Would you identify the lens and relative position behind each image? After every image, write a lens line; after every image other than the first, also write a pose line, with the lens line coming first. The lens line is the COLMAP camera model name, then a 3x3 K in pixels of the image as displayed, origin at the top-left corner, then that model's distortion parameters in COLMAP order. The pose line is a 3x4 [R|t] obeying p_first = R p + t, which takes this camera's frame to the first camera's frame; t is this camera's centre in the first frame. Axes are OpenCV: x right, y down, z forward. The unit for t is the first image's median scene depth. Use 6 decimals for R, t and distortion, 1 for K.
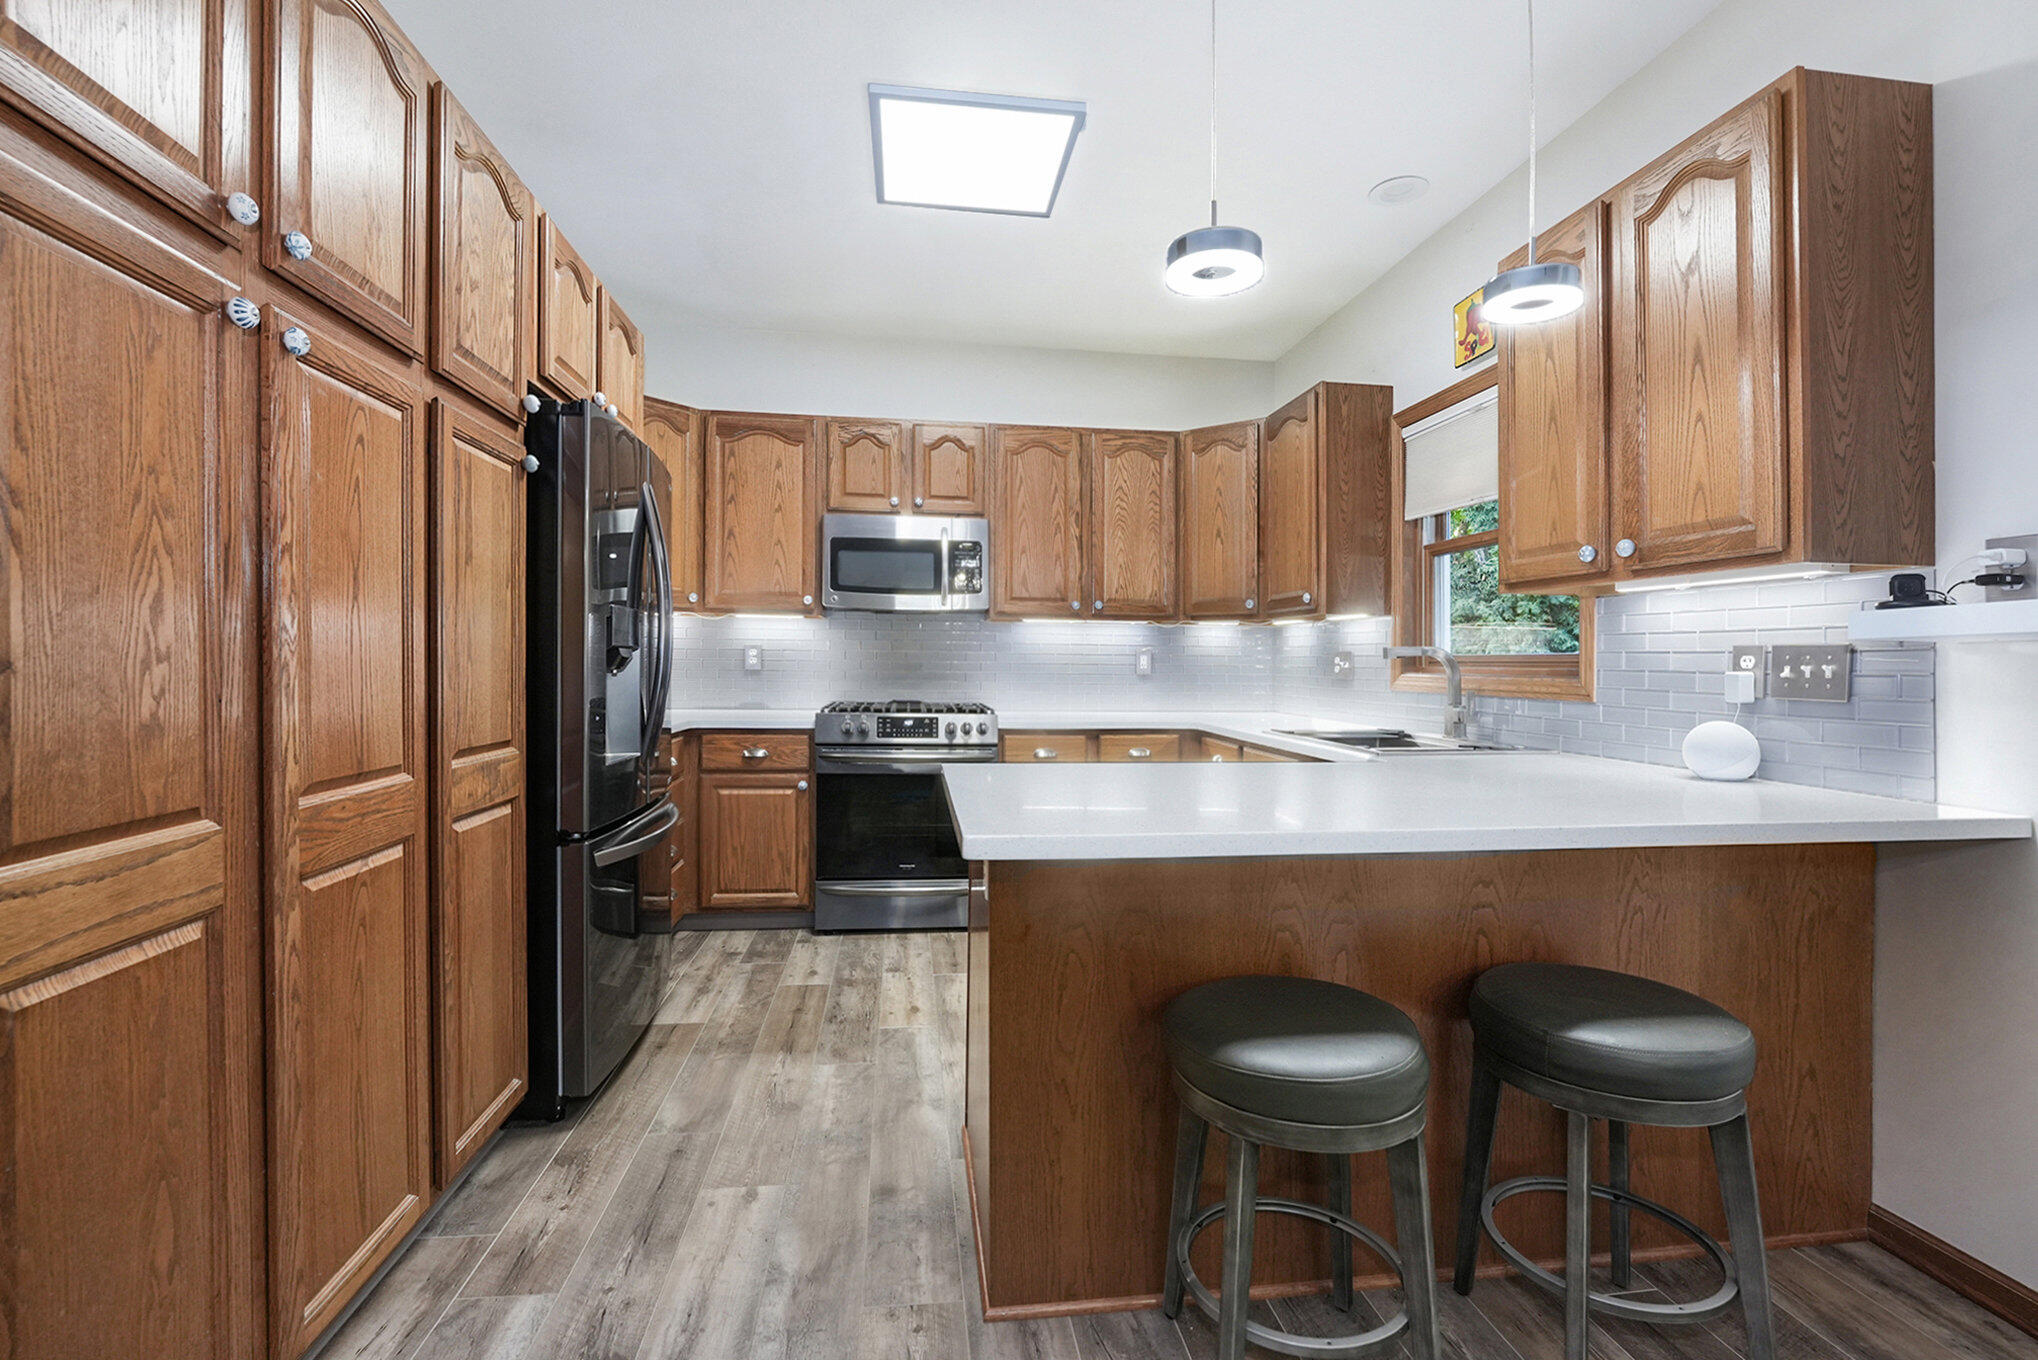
lens RADIAL K [[881.2, 0, 1027.4], [0, 881.2, 667.7], [0, 0, 1]] dist [0.004499, -0.000347]
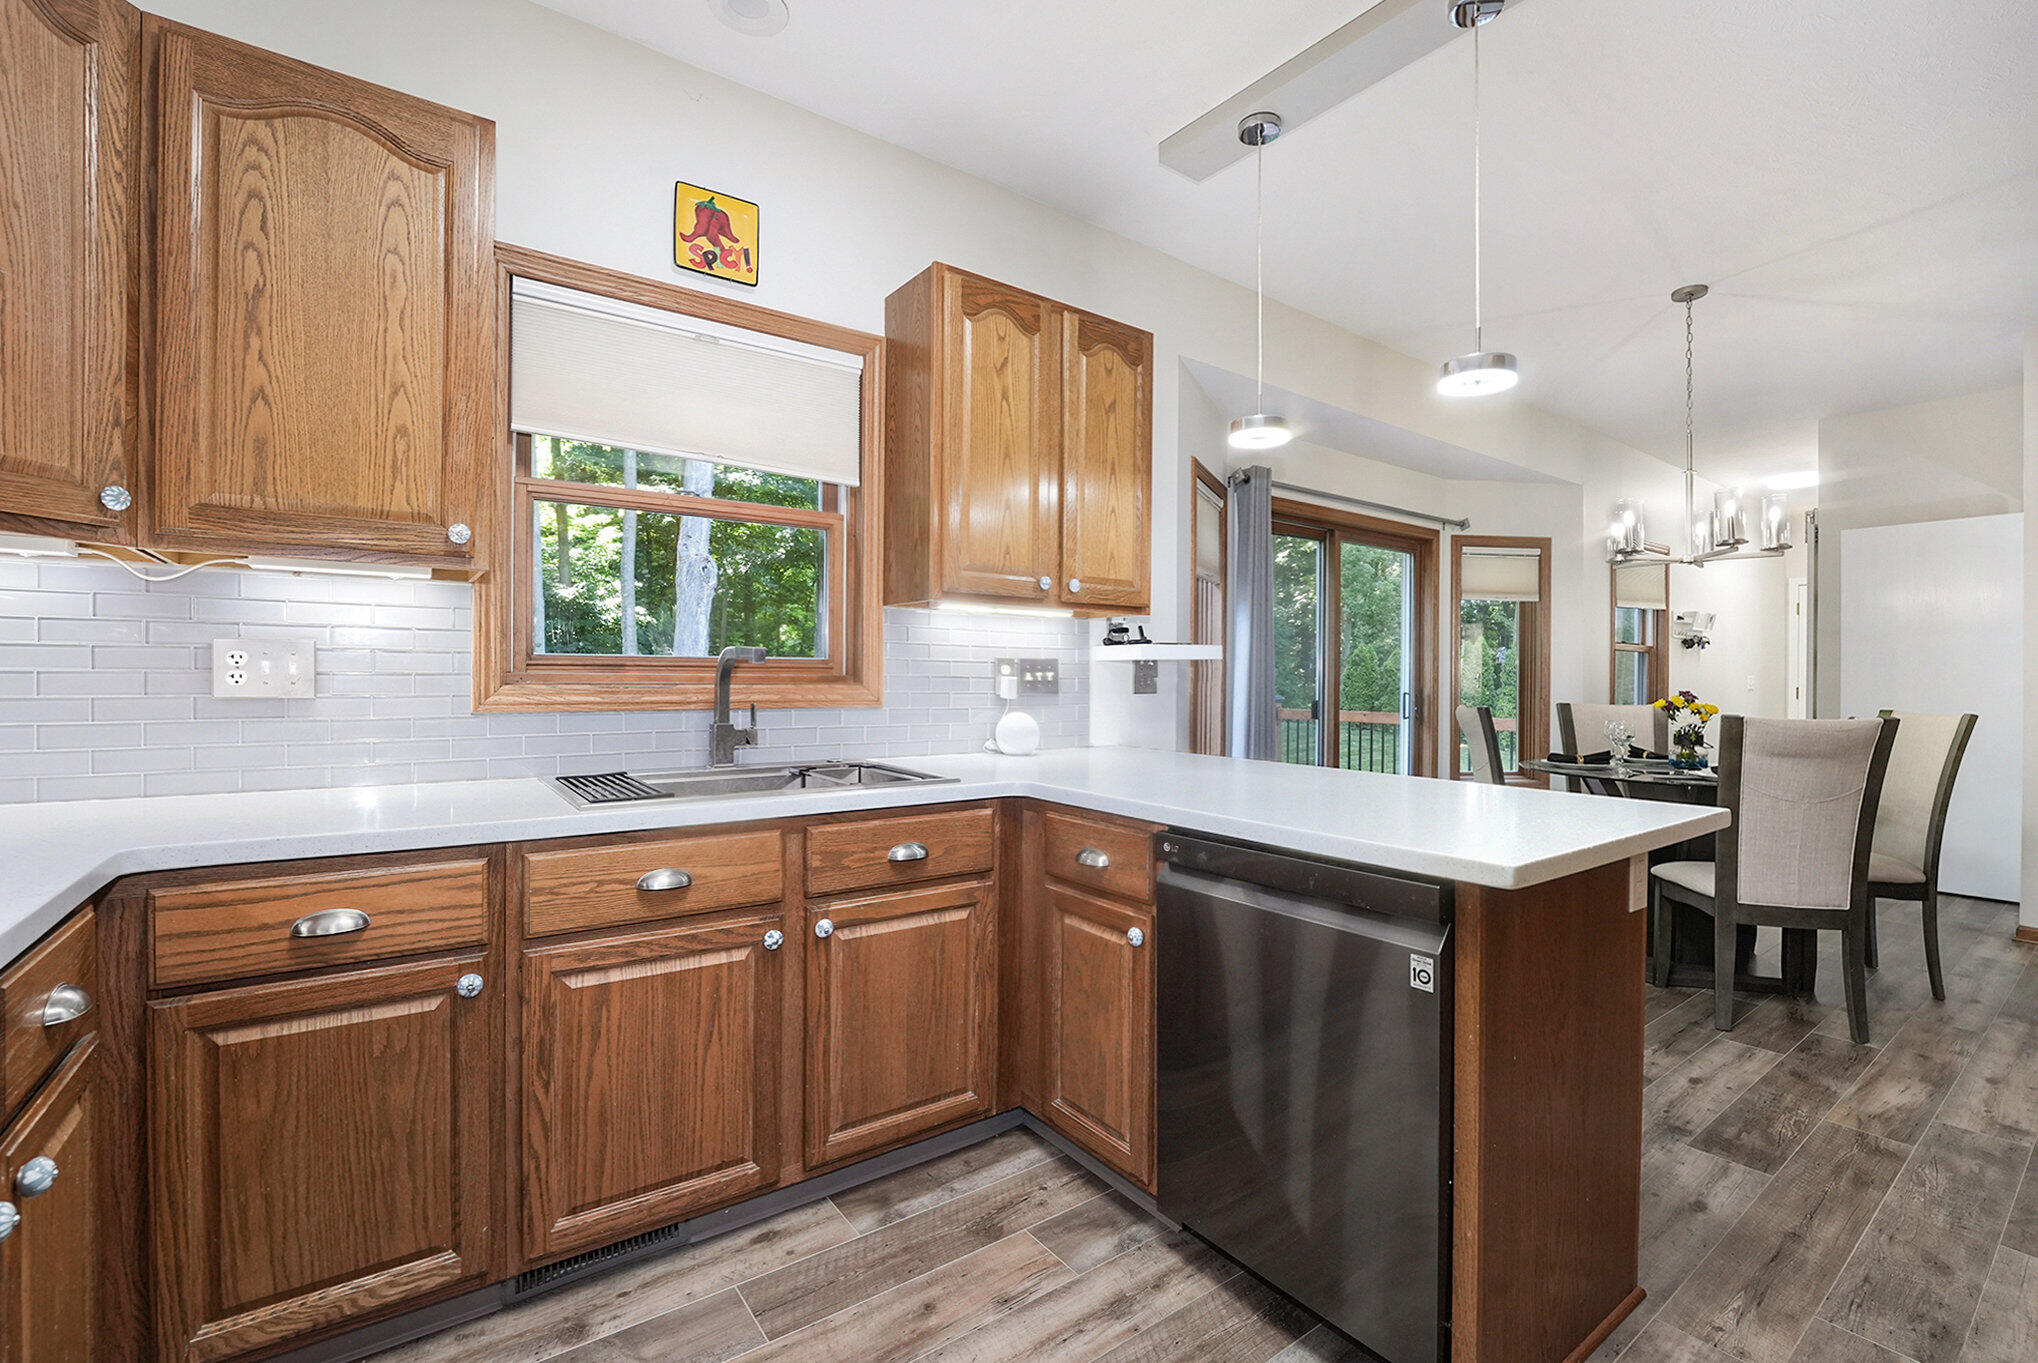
lens RADIAL K [[901.4, 0, 1040.0], [0, 901.4, 677.7], [0, 0, 1]] dist [-0.013839, -0.000453]
pose [[-0.486125, -0.009542, 0.873837, -0.478893], [-0.004746, 0.999954, 0.008279, -0.005762], [-0.873876, -0.000123, -0.486148, 1.658387]]
